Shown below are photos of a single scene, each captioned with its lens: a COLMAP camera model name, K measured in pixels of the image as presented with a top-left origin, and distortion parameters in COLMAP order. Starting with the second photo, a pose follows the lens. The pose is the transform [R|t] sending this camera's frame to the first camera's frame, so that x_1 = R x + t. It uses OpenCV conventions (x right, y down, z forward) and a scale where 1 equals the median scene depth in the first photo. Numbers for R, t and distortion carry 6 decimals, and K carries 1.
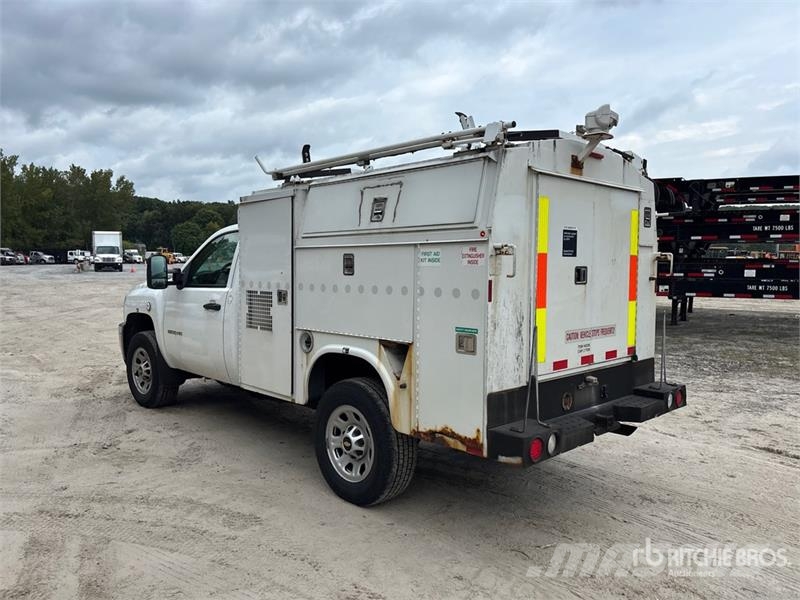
lens RADIAL K [[605.6, 0, 393.1], [0, 605.6, 297.7], [0, 0, 1]] dist [0.055767, -0.065230]
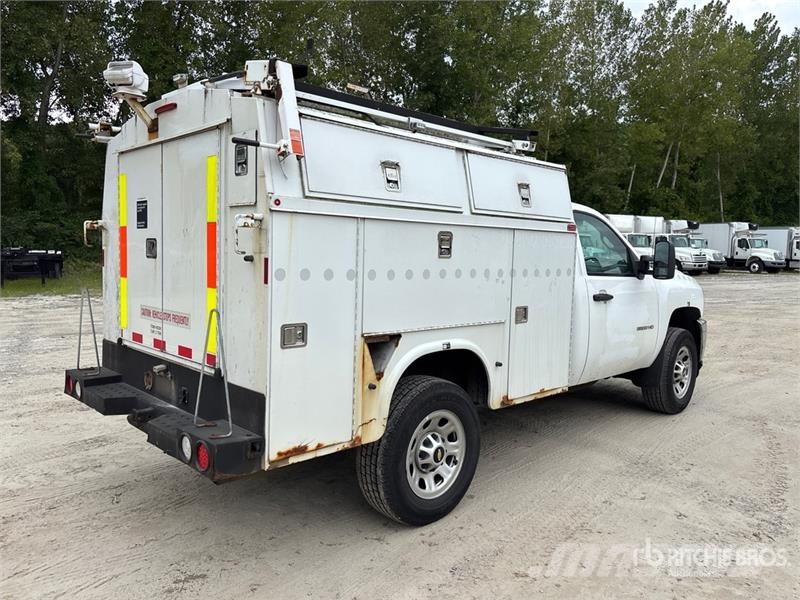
lens RADIAL K [[605.6, 0, 392.1], [0, 605.6, 289.7], [0, 0, 1]] dist [0.055767, -0.065230]
pose [[0.003851, 0.057675, -0.998328, 1.161531], [-0.072413, 0.995731, 0.057245, -0.050649], [0.997367, 0.072071, 0.008011, 1.284993]]
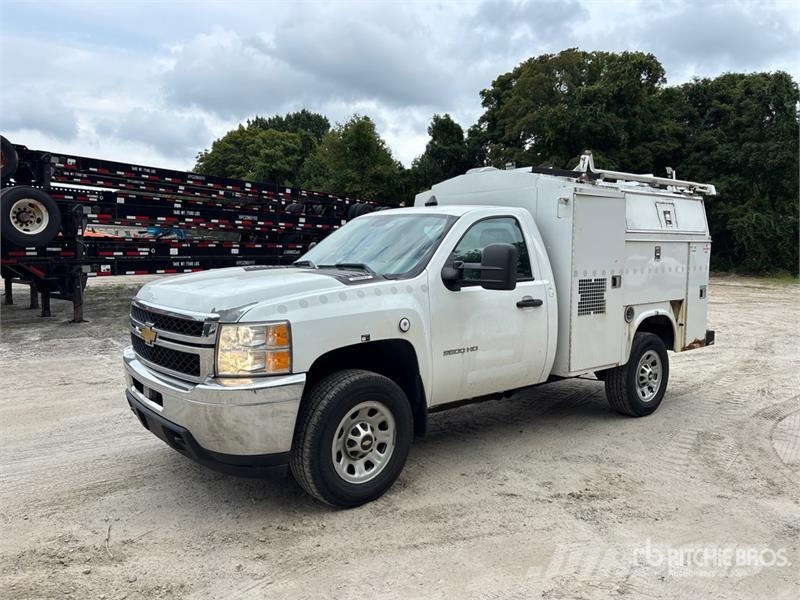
lens RADIAL K [[605.6, 0, 399.9], [0, 605.6, 301.2], [0, 0, 1]] dist [0.055767, -0.065230]
pose [[0.063944, -0.096135, 0.993312, -1.599543], [0.044384, 0.994638, 0.093406, -0.106948], [-0.996966, 0.038114, 0.067868, 1.534368]]
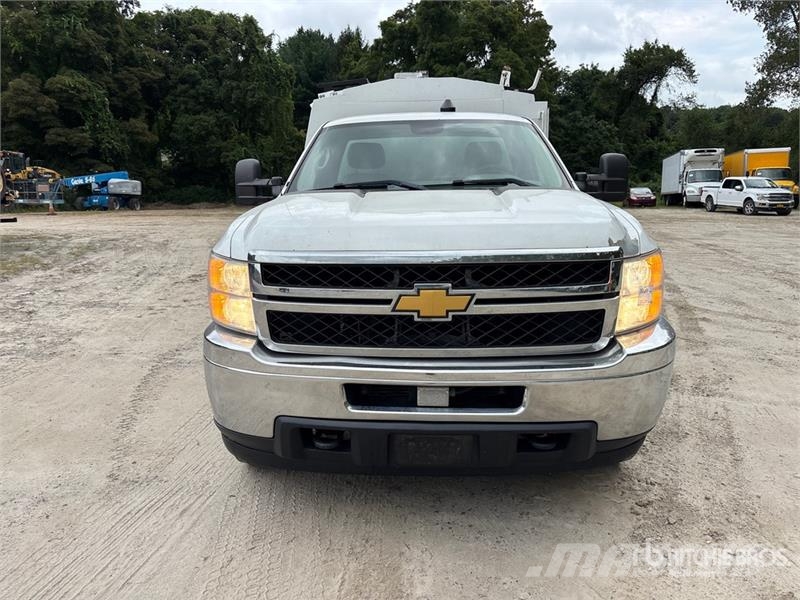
lens RADIAL K [[605.6, 0, 385.4], [0, 605.6, 297.5], [0, 0, 1]] dist [0.055767, -0.065230]
pose [[-0.698314, -0.131993, 0.703517, -1.026079], [0.048171, 0.971957, 0.230172, -0.118691], [-0.714169, 0.194622, -0.672373, 2.425193]]
